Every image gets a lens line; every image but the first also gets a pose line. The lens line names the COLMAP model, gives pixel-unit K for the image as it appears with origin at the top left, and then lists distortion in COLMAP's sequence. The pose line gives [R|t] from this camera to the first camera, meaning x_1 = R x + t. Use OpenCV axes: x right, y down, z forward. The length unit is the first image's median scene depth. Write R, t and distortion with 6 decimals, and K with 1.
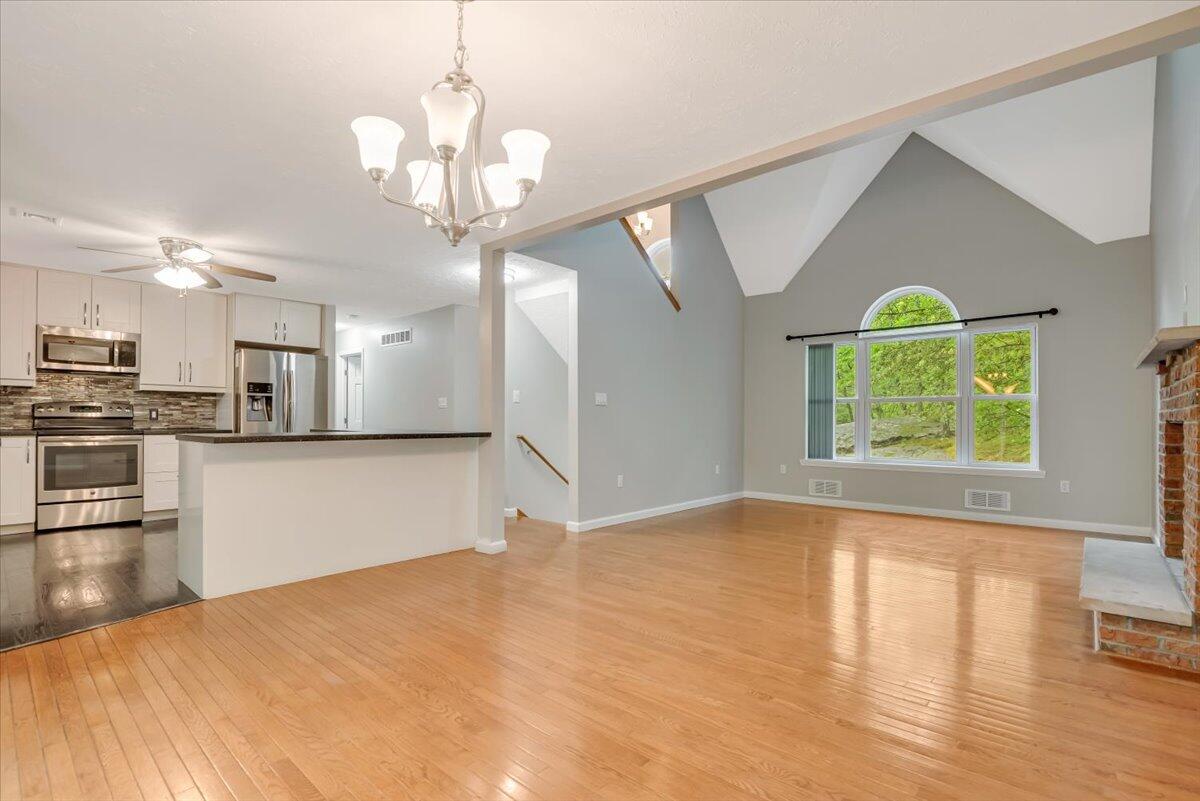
lens RADIAL K [[549.1, 0, 602.6], [0, 549.1, 417.2], [0, 0, 1]] dist [-0.019146, 0.002767]
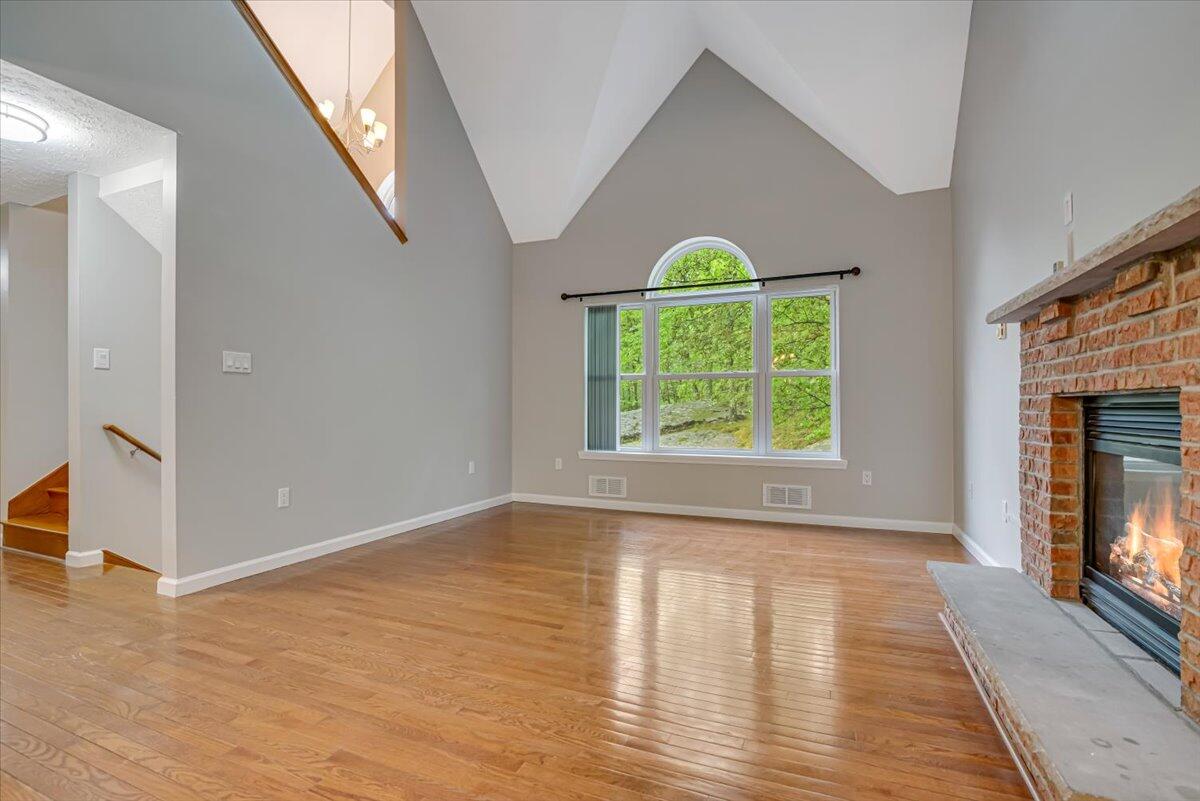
lens RADIAL K [[549.1, 0, 602.2], [0, 549.1, 396.4], [0, 0, 1]] dist [-0.019146, 0.002767]
pose [[0.944649, 0.005093, 0.328042, 0.149225], [-0.000861, 0.999915, -0.013045, 0.009340], [-0.328080, 0.012040, 0.944573, 0.269693]]
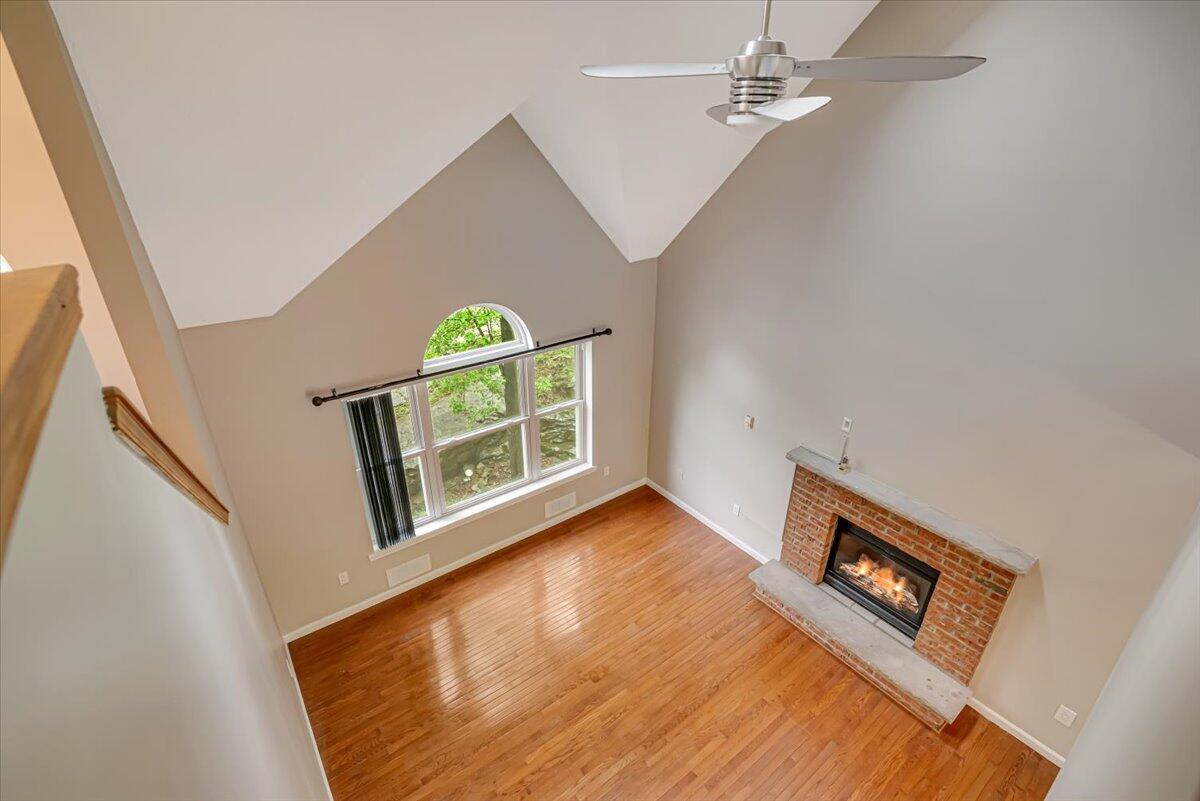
lens RADIAL K [[549.1, 0, 597.1], [0, 549.1, 399.7], [0, 0, 1]] dist [-0.019146, 0.002767]
pose [[0.194731, -0.425326, 0.883843, -0.103033], [-0.014349, 0.899761, 0.436147, -0.425603], [-0.980752, -0.097613, 0.169108, 0.680915]]
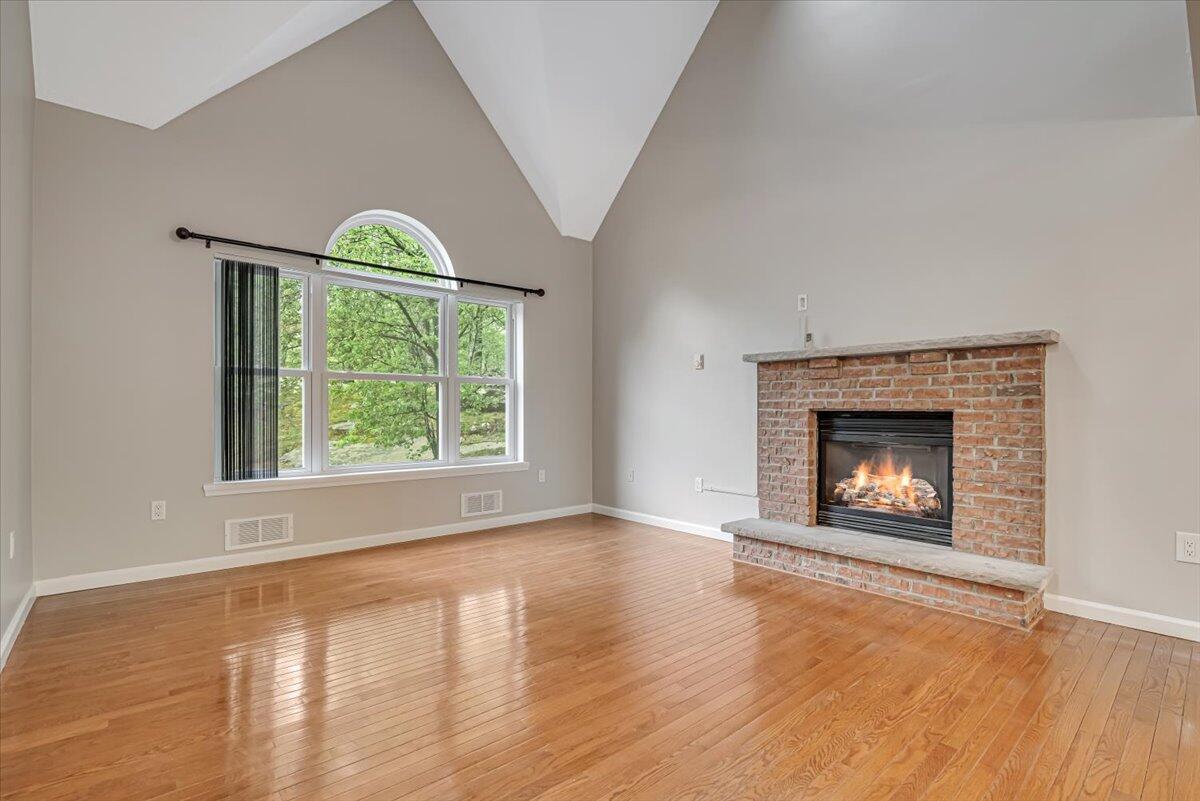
lens RADIAL K [[549.1, 0, 596.0], [0, 549.1, 410.2], [0, 0, 1]] dist [-0.019146, 0.002767]
pose [[0.124912, -0.003199, 0.992163, -0.083919], [-0.008982, 0.999950, 0.004355, 0.004276], [-0.992127, -0.009455, 0.124877, 0.638760]]
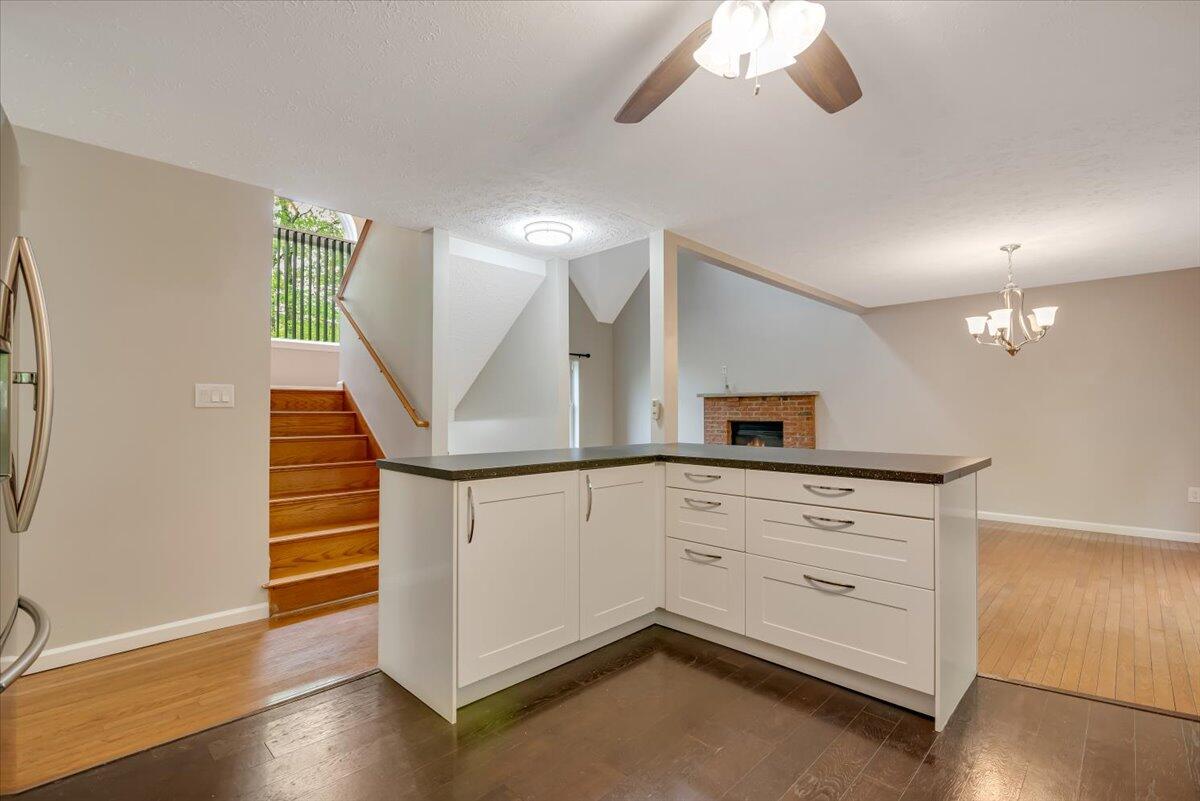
lens RADIAL K [[549.1, 0, 583.3], [0, 549.1, 403.2], [0, 0, 1]] dist [-0.019146, 0.002767]
pose [[0.073420, 0.013548, 0.997209, -0.743549], [-0.007477, 0.999887, -0.013034, -0.016186], [-0.997273, -0.006499, 0.073513, 0.721926]]
